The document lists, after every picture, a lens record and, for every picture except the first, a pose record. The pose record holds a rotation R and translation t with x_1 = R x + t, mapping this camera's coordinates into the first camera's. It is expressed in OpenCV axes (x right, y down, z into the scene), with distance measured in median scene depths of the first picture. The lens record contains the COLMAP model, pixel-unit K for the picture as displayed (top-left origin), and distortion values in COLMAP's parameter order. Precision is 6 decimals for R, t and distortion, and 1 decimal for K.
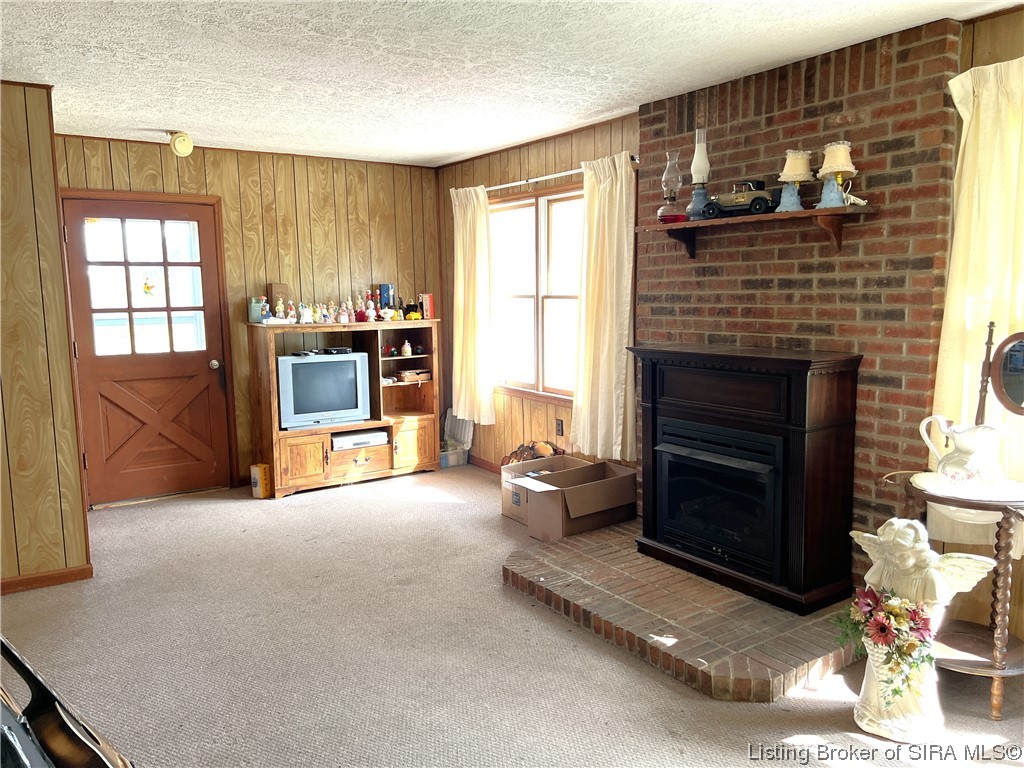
lens RADIAL K [[770.6, 0, 507.2], [0, 770.6, 386.5], [0, 0, 1]] dist [0.054882, -0.061208]
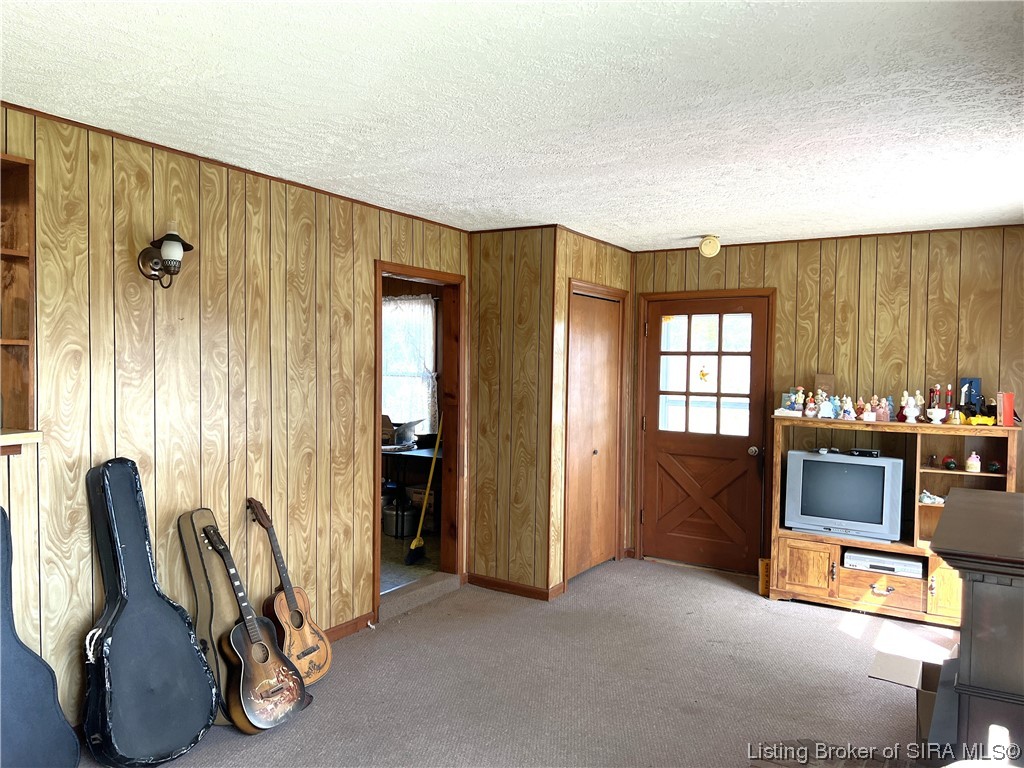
lens RADIAL K [[767.7, 0, 512.0], [0, 767.7, 384.0], [0, 0, 1]] dist [0.083913, -0.100873]
pose [[0.407990, 0.039171, -0.912146, 0.451826], [-0.141194, 0.989767, -0.020649, -0.053848], [0.902003, 0.137214, 0.409345, 0.311244]]
